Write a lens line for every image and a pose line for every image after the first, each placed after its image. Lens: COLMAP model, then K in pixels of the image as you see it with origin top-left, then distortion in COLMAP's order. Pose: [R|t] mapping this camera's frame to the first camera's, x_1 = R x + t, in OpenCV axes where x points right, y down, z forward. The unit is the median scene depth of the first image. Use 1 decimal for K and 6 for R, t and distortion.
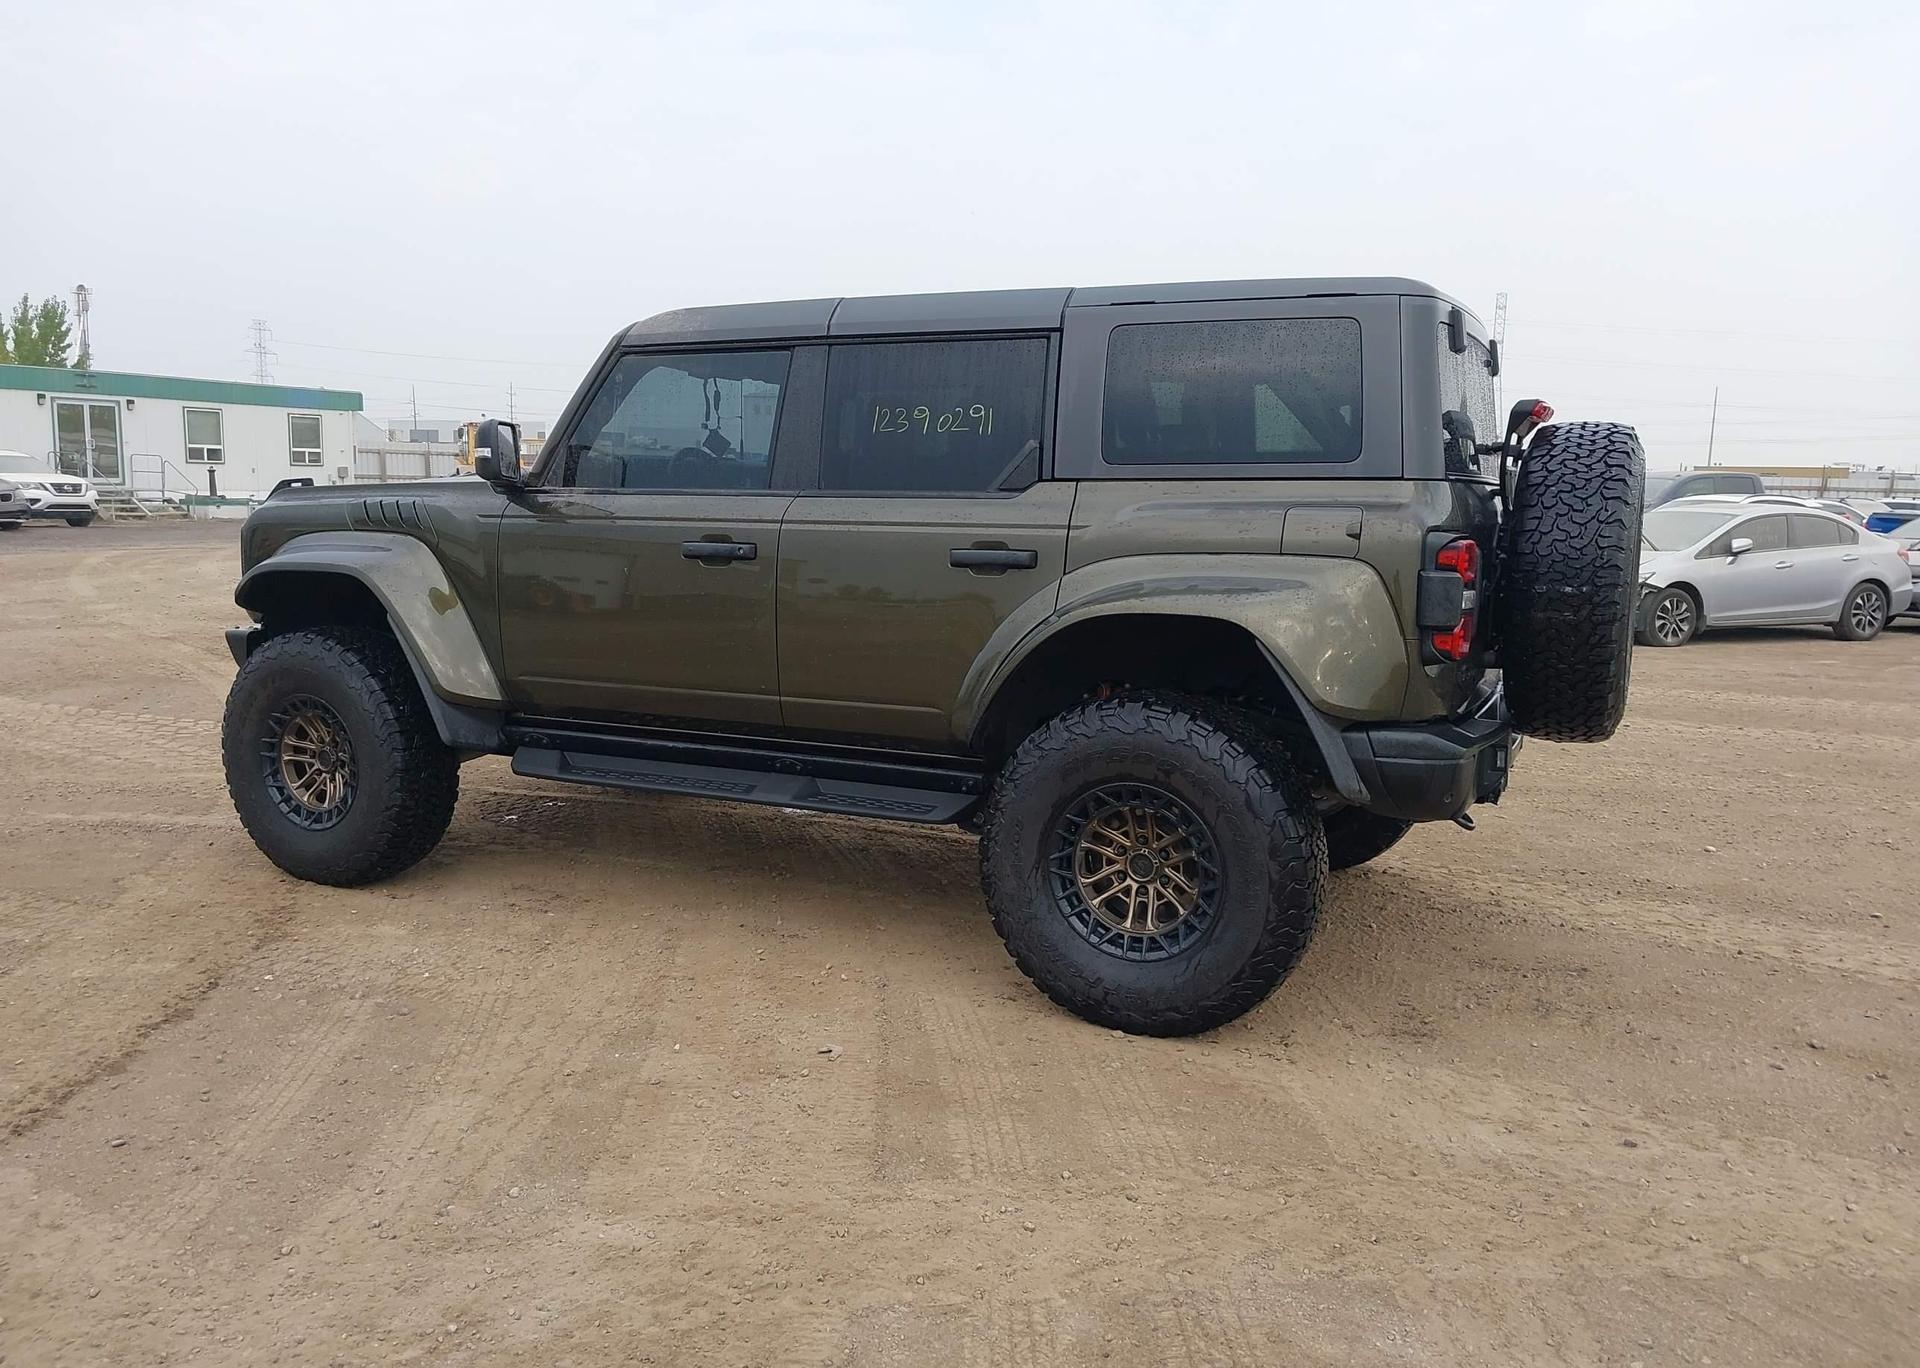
lens RADIAL K [[1484.4, 0, 960.0], [0, 1484.4, 684.0], [0, 0, 1]] dist [0.012057, 0.000022]
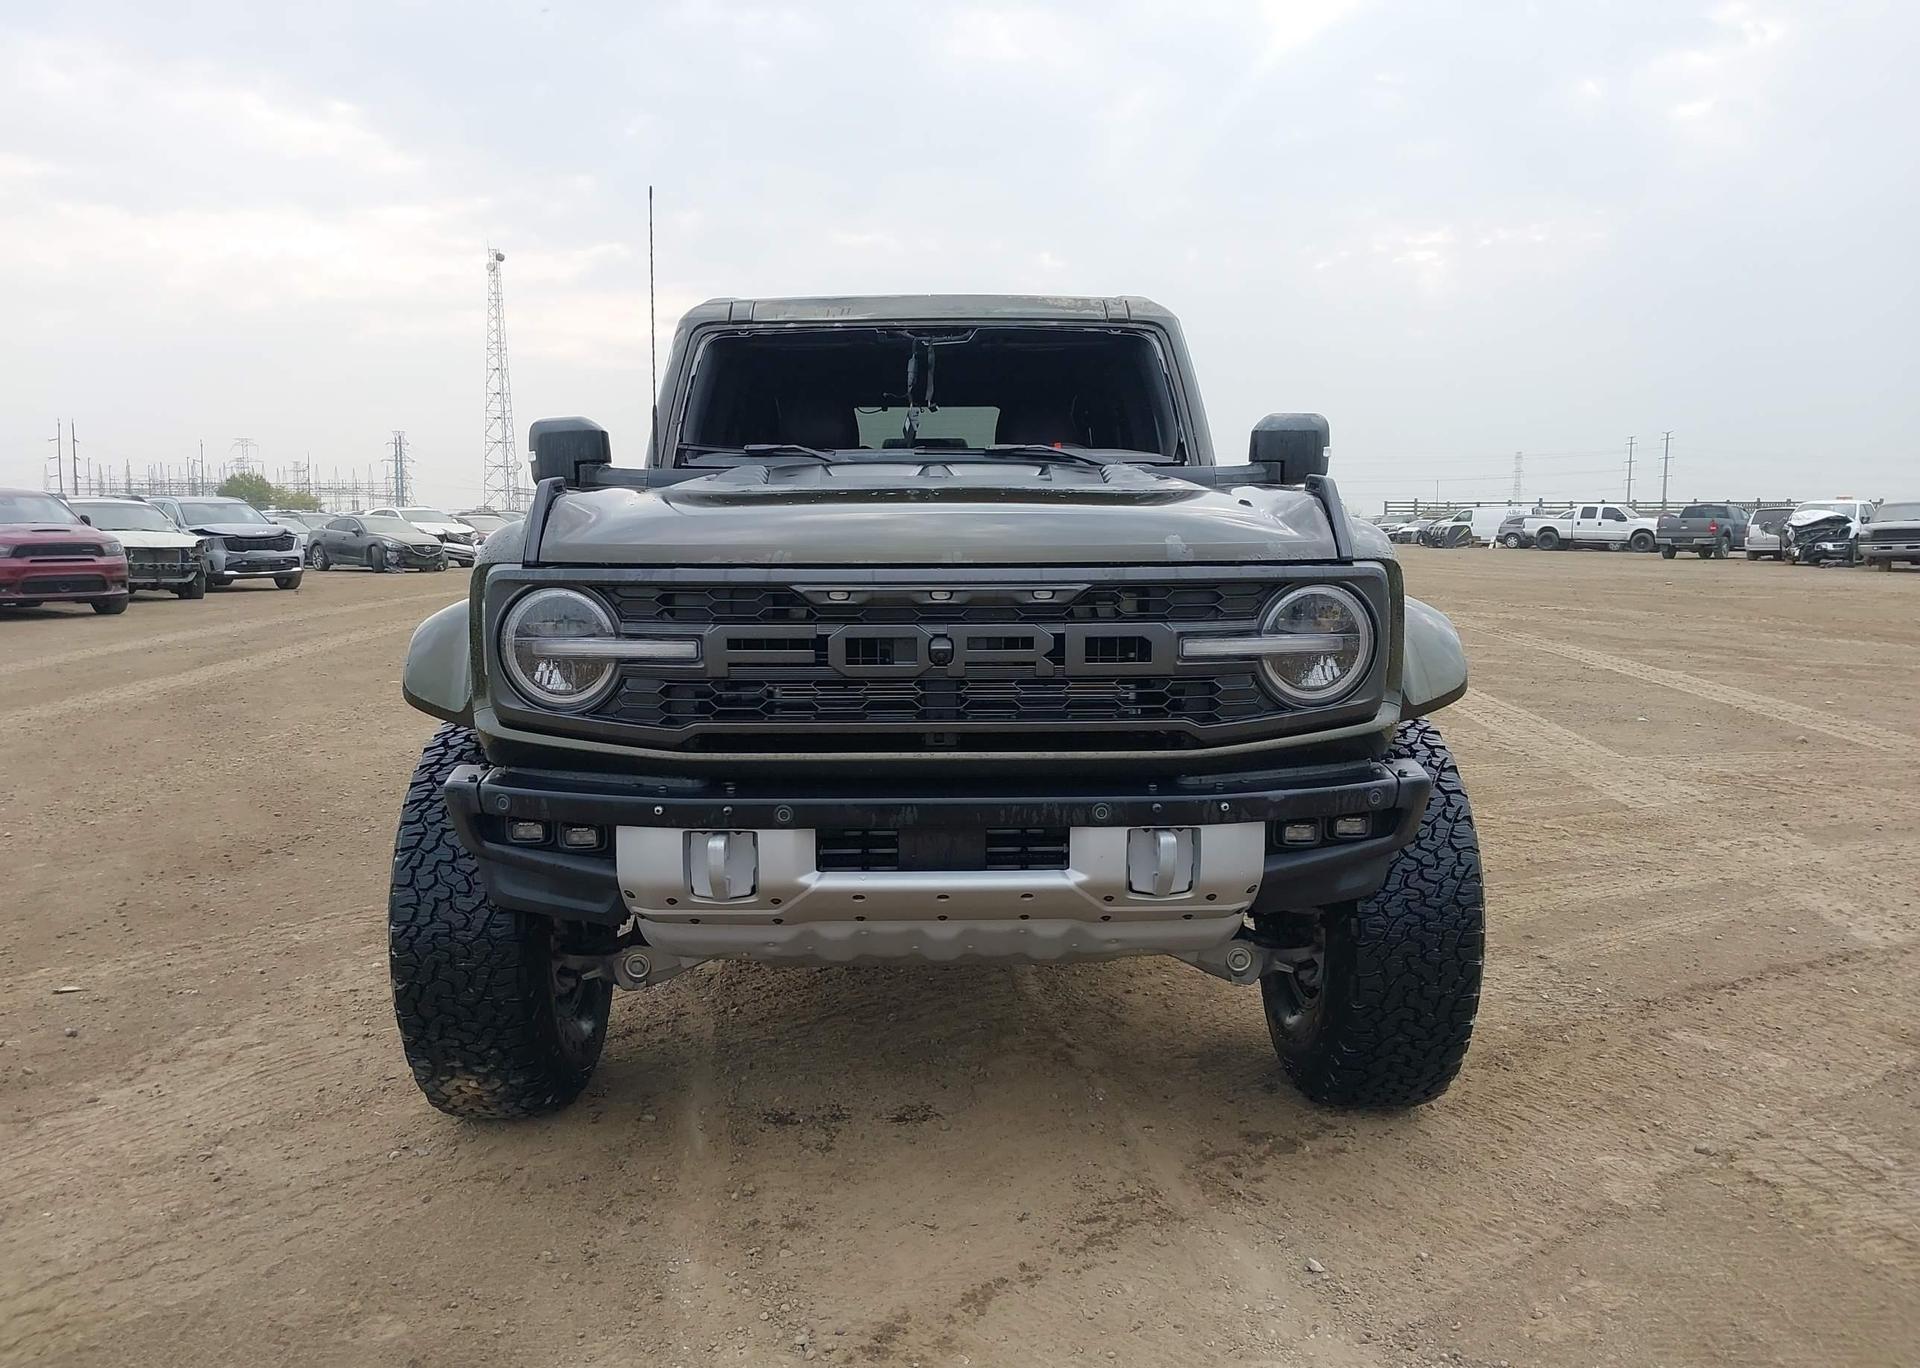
lens RADIAL K [[1522.8, 0, 967.2], [0, 1522.8, 690.5], [0, 0, 1]] dist [0.016875, -0.008638]
pose [[-0.450052, -0.123022, 0.884488, -1.162767], [0.116427, 0.973928, 0.194703, -0.243435], [-0.885380, 0.190605, -0.423995, 1.791230]]
